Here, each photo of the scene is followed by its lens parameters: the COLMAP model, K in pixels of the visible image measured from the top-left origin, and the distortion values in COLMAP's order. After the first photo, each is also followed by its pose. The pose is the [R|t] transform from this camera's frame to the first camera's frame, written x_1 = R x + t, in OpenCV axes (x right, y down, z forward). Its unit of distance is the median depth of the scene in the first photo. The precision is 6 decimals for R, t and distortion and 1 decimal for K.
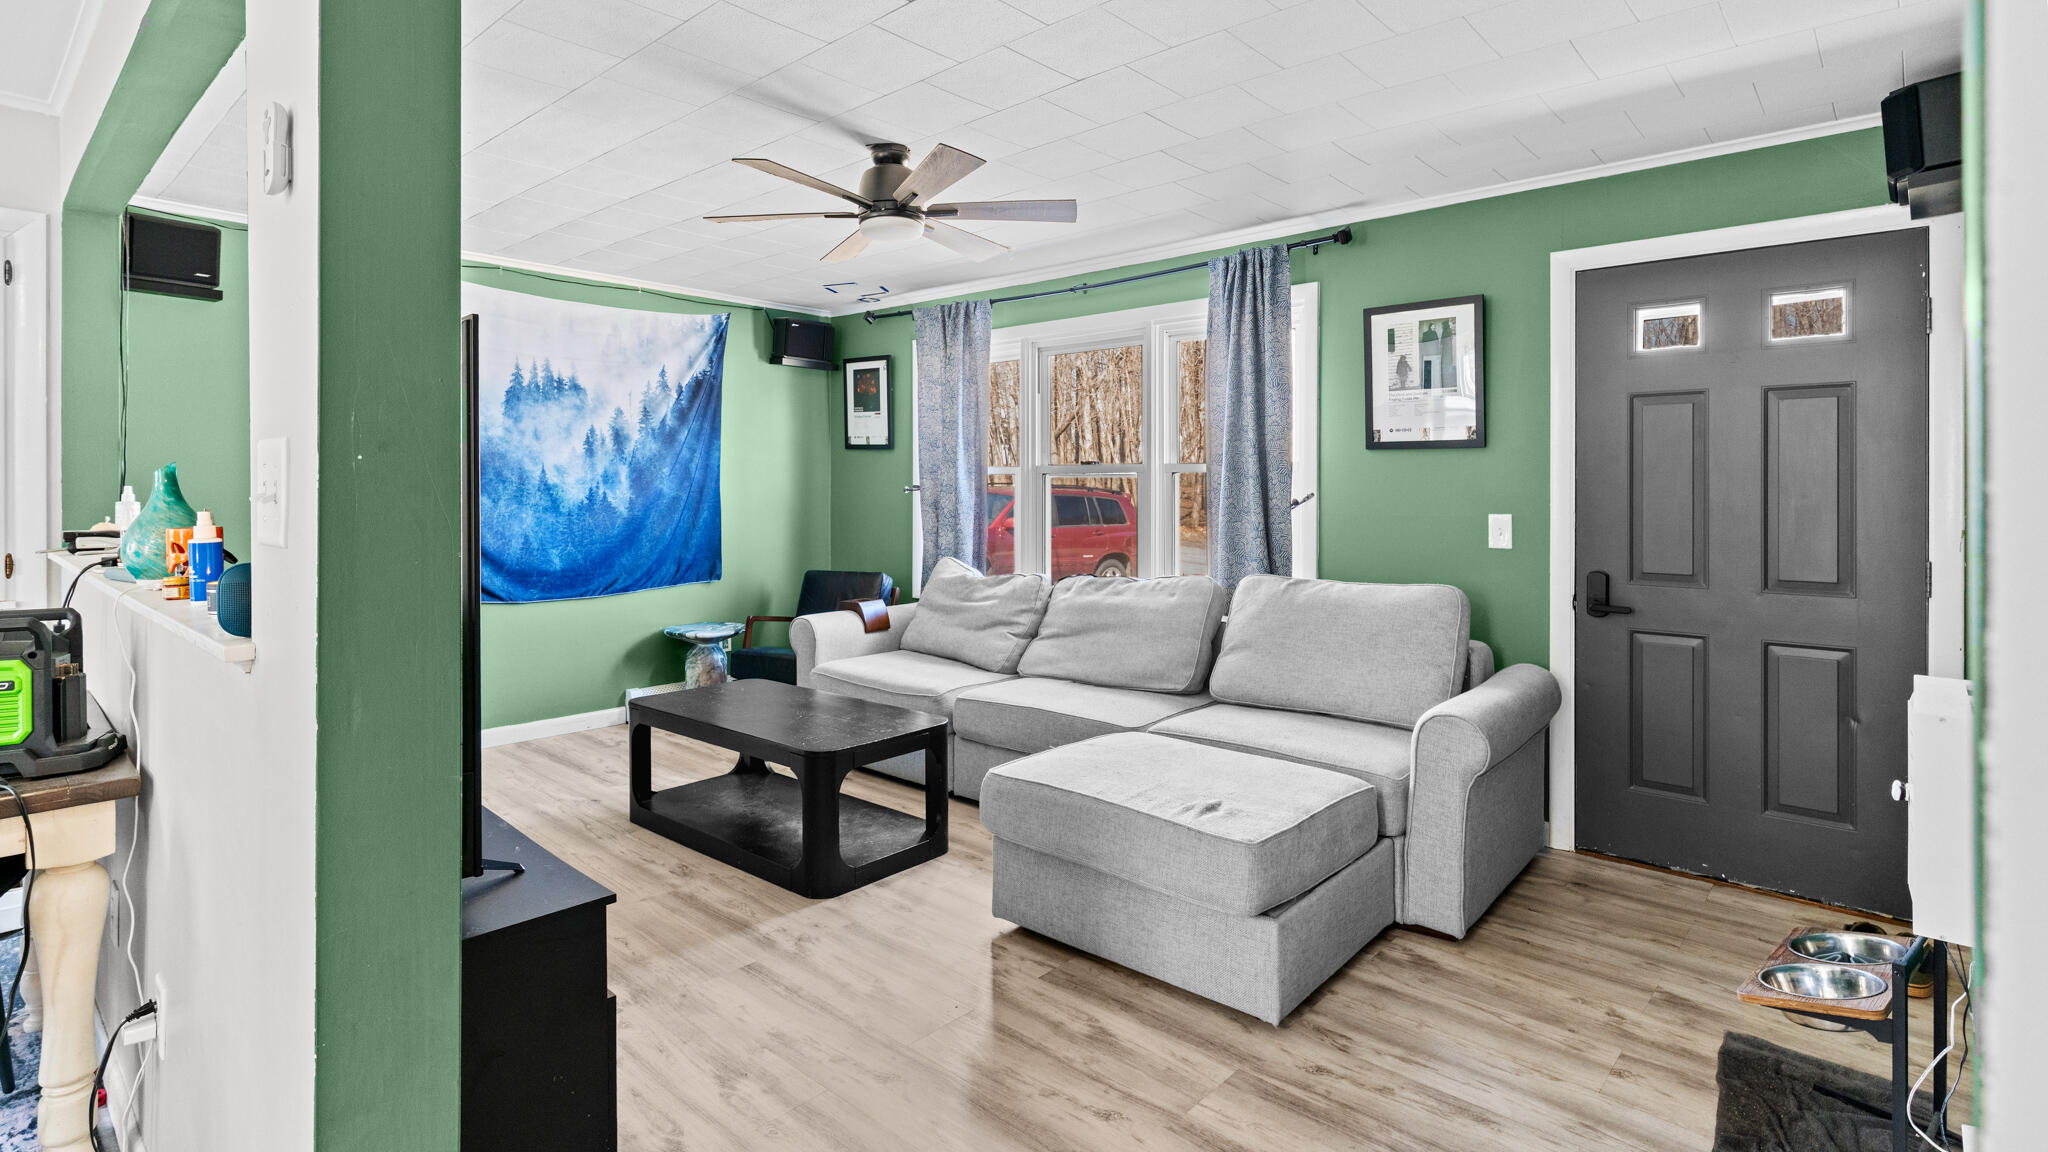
lens RADIAL K [[1006.1, 0, 1028.2], [0, 1006.1, 491.6], [0, 0, 1]] dist [0.001466, 0.000082]
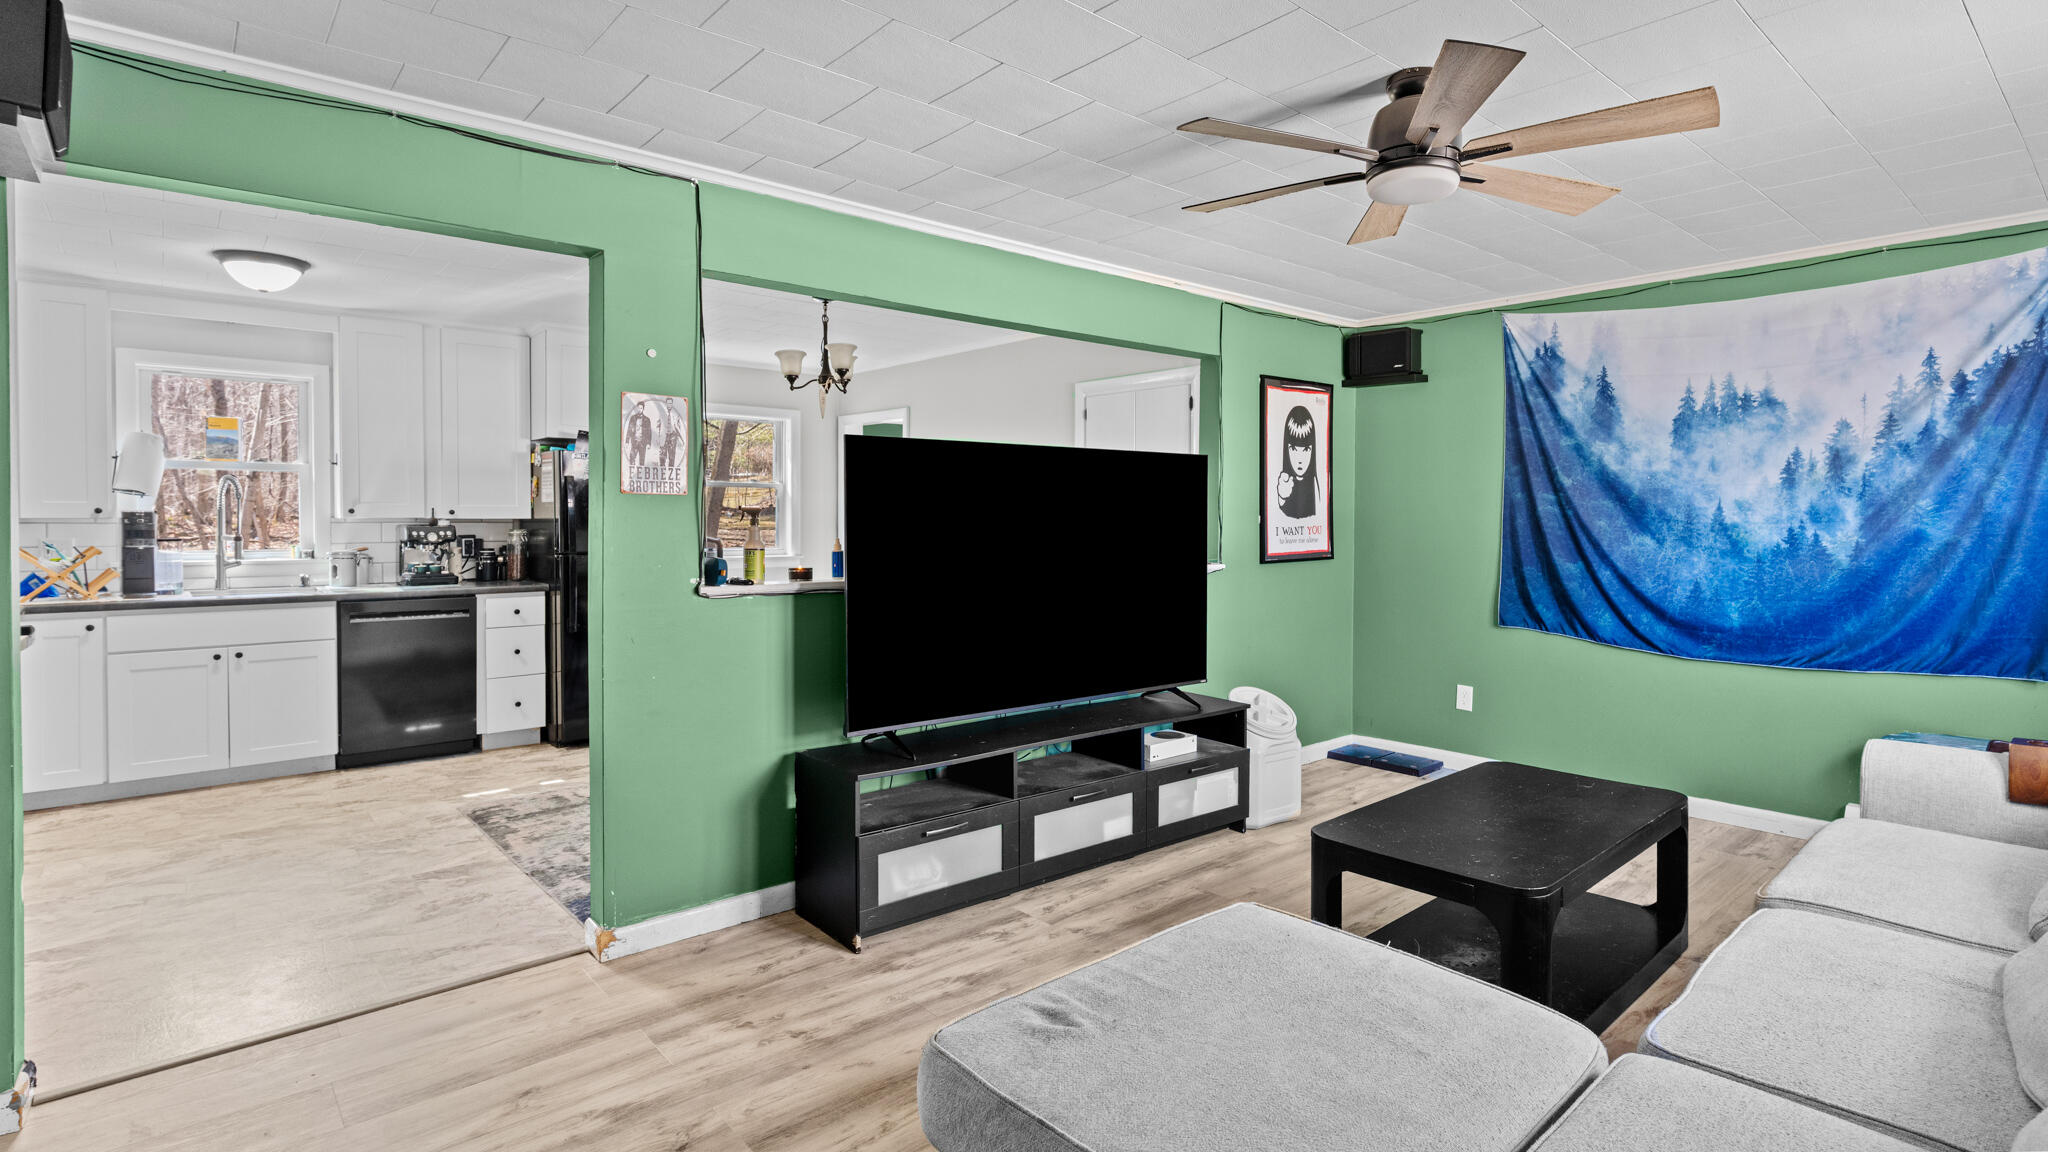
lens RADIAL K [[969.2, 0, 1028.0], [0, 969.2, 531.1], [0, 0, 1]] dist [0.001718, 0.000381]
pose [[-0.125846, 0.007079, -0.992024, 0.387221], [-0.007192, 0.999942, 0.008048, -0.003195], [0.992024, 0.008148, -0.125788, 0.508976]]
